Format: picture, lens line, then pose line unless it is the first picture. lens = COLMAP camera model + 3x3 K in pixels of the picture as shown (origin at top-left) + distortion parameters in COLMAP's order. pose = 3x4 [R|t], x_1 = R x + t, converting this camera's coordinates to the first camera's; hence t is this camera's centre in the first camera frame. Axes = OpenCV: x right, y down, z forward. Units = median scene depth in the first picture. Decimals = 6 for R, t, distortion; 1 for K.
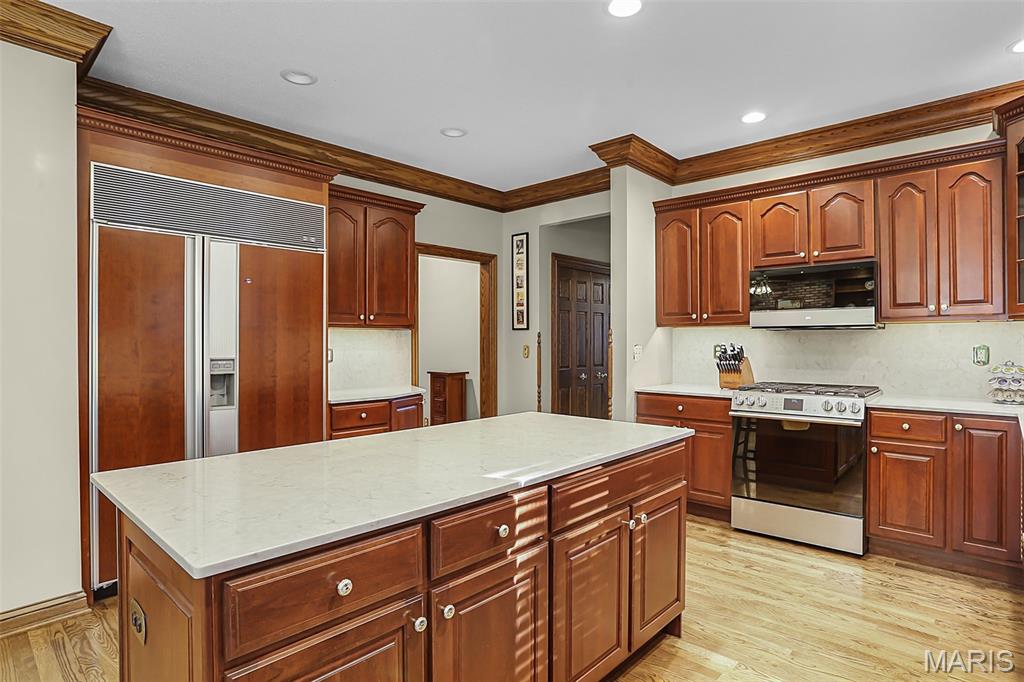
lens RADIAL K [[544.6, 0, 509.6], [0, 544.6, 341.9], [0, 0, 1]] dist [-0.022064, 0.000020]
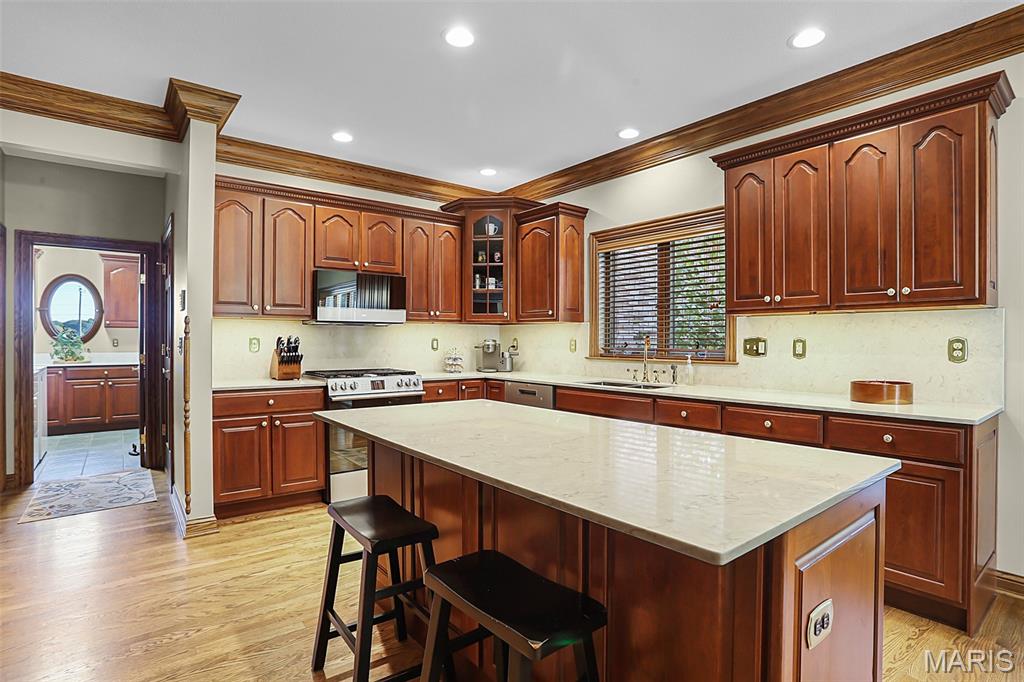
lens RADIAL K [[506.5, 0, 501.7], [0, 506.5, 346.6], [0, 0, 1]] dist [-0.059072, 0.025049]
pose [[0.167940, -0.013878, 0.985700, -0.523128], [-0.010850, 0.999814, 0.015925, 0.004930], [-0.985738, -0.013369, 0.167758, 0.482011]]
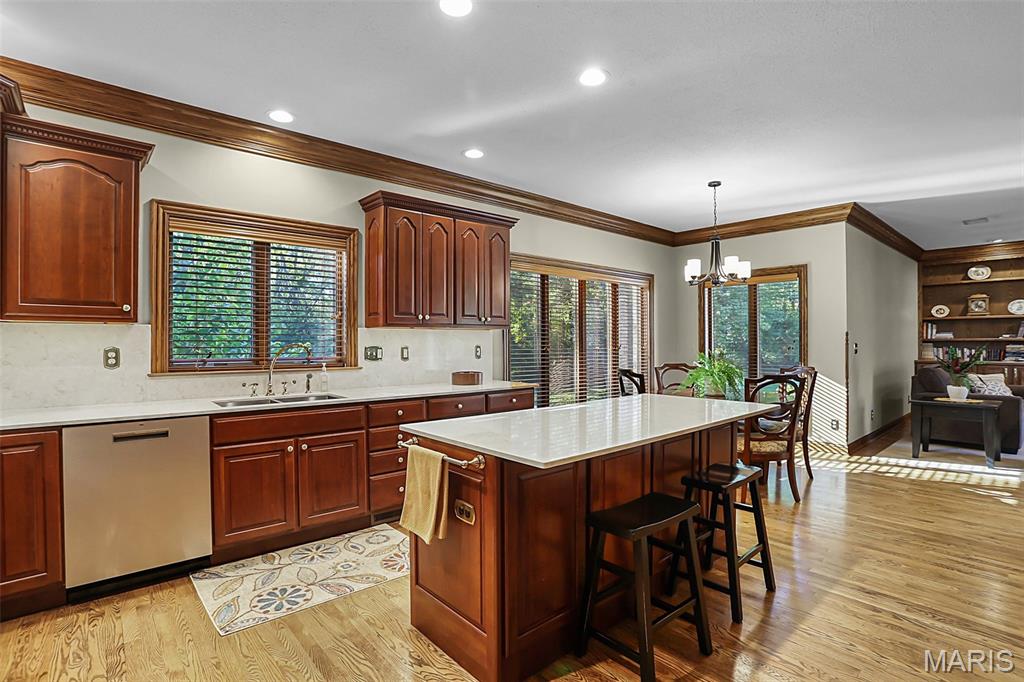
lens RADIAL K [[506.5, 0, 513.8], [0, 506.5, 341.7], [0, 0, 1]] dist [-0.059072, 0.025049]
pose [[-0.994098, -0.000927, 0.108482, 0.003946], [-0.001899, 0.999959, -0.008854, -0.001427], [-0.108470, -0.009008, -0.994059, 1.239770]]
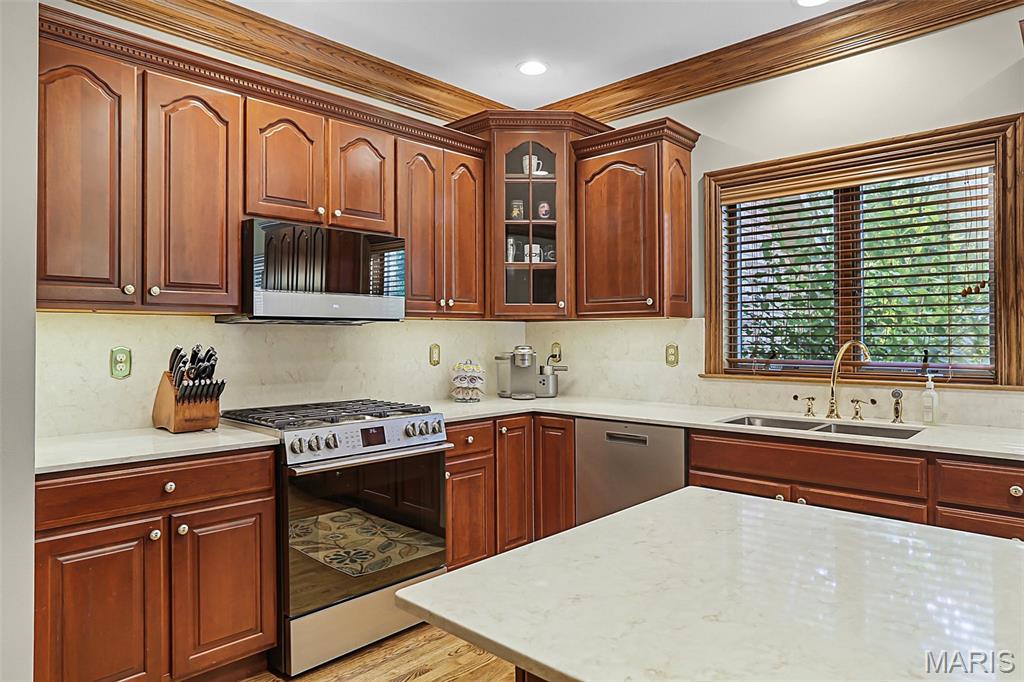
lens RADIAL K [[633.3, 0, 505.3], [0, 633.3, 334.1], [0, 0, 1]] dist [-0.020629, 0.010211]
pose [[0.016236, 0.003235, 0.999863, -0.231121], [-0.004150, 0.999986, -0.003168, -0.008117], [-0.999860, -0.004098, 0.016249, 0.756556]]
